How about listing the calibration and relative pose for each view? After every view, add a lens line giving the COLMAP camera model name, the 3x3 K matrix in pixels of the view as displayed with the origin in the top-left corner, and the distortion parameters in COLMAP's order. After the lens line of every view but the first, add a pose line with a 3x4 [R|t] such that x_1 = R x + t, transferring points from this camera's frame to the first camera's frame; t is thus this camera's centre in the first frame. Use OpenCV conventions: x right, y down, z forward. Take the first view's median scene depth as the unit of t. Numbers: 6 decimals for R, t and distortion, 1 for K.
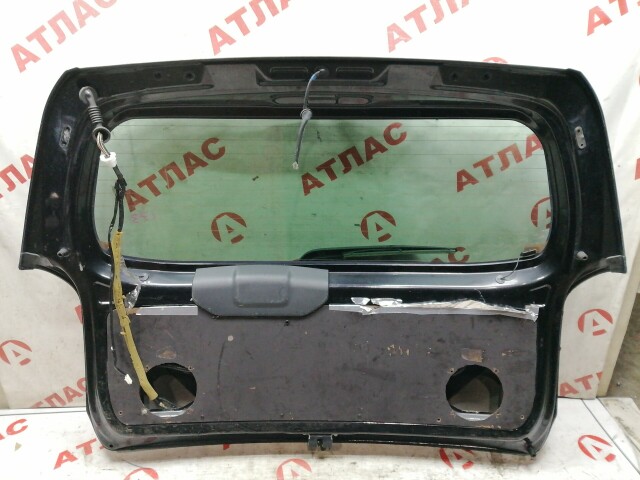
lens RADIAL K [[472.7, 0, 319.2], [0, 472.7, 238.7], [0, 0, 1]] dist [0.050200, -0.043834]
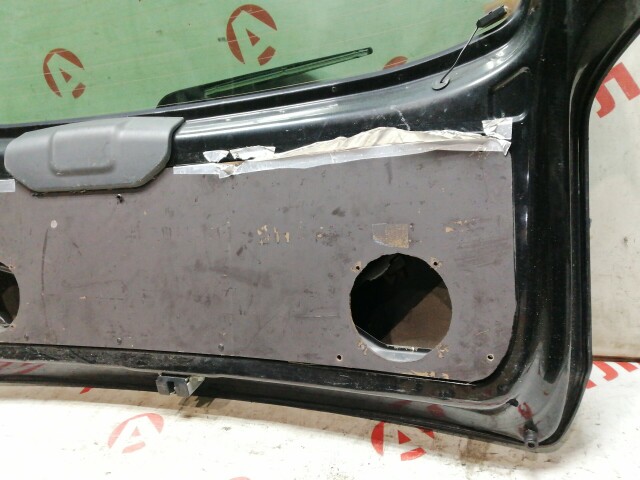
lens RADIAL K [[515.8, 0, 314.8], [0, 515.8, 233.6], [0, 0, 1]] dist [0.054507, -0.026393]
pose [[0.926132, -0.033014, -0.375752, 0.450354], [0.019817, 0.999045, -0.038933, 0.259230], [0.376678, 0.028610, 0.925902, 0.434805]]
